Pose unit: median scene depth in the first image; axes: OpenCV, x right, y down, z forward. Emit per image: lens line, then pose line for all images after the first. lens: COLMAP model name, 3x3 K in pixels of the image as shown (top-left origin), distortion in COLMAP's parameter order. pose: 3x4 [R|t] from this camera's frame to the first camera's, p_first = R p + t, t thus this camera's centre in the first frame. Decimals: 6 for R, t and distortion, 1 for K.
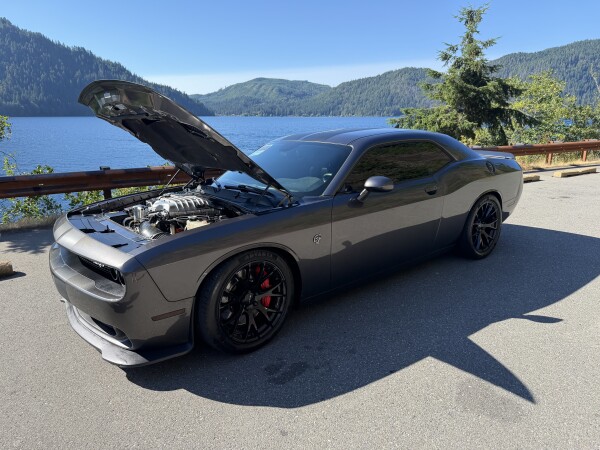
lens RADIAL K [[425.8, 0, 300.0], [0, 425.8, 225.0], [0, 0, 1]] dist [-0.000830, -0.000600]
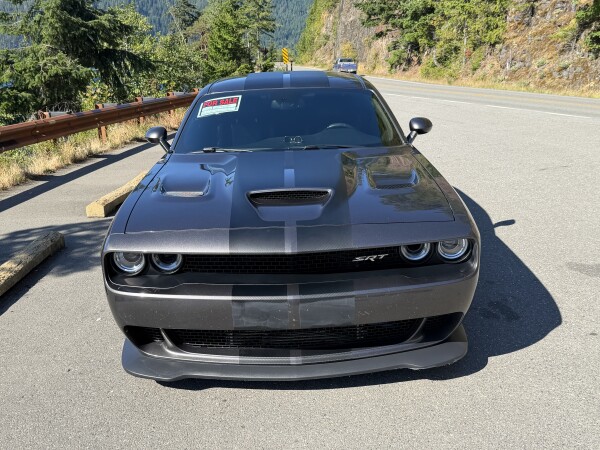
lens RADIAL K [[592.5, 0, 300.0], [0, 592.5, 225.0], [0, 0, 1]] dist [0.004840, 0.001523]
pose [[0.603398, -0.218298, 0.766979, -0.233522], [0.201907, 0.972284, 0.117888, -0.020712], [-0.771456, 0.083725, 0.630750, 0.078440]]
